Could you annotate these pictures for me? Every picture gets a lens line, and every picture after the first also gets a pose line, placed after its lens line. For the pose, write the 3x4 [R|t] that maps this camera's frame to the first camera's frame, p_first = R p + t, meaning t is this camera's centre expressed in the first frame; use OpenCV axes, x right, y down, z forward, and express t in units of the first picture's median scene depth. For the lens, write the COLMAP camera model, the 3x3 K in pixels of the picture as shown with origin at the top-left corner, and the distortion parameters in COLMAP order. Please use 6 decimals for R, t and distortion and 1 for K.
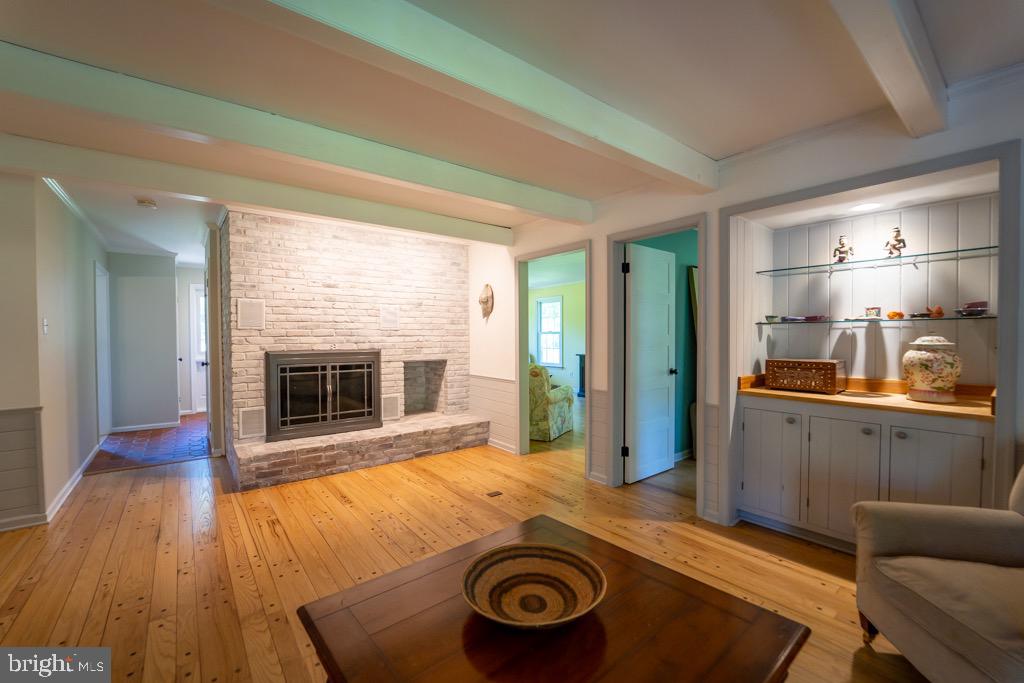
lens RADIAL K [[425.2, 0, 512.0], [0, 425.2, 341.5], [0, 0, 1]] dist [-0.014712, -0.000121]
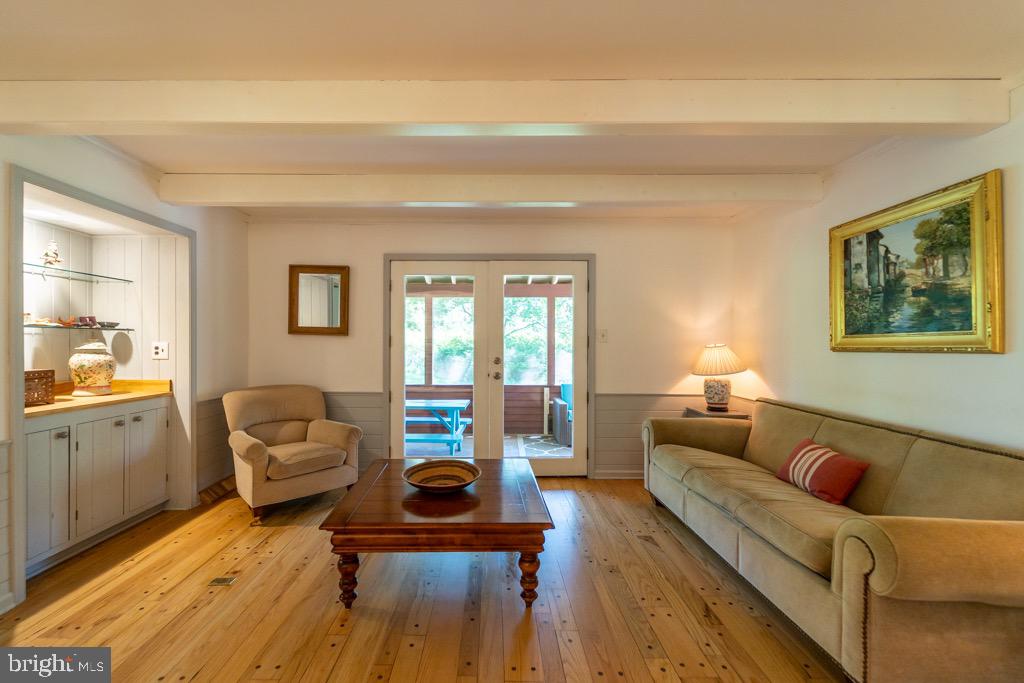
lens RADIAL K [[425.2, 0, 512.0], [0, 425.2, 341.5], [0, 0, 1]] dist [-0.014712, -0.000121]
pose [[-0.795832, 0.002389, 0.605512, -0.694882], [0.012190, 0.999853, 0.012076, -0.013064], [-0.605394, 0.016992, -0.795744, 1.207351]]
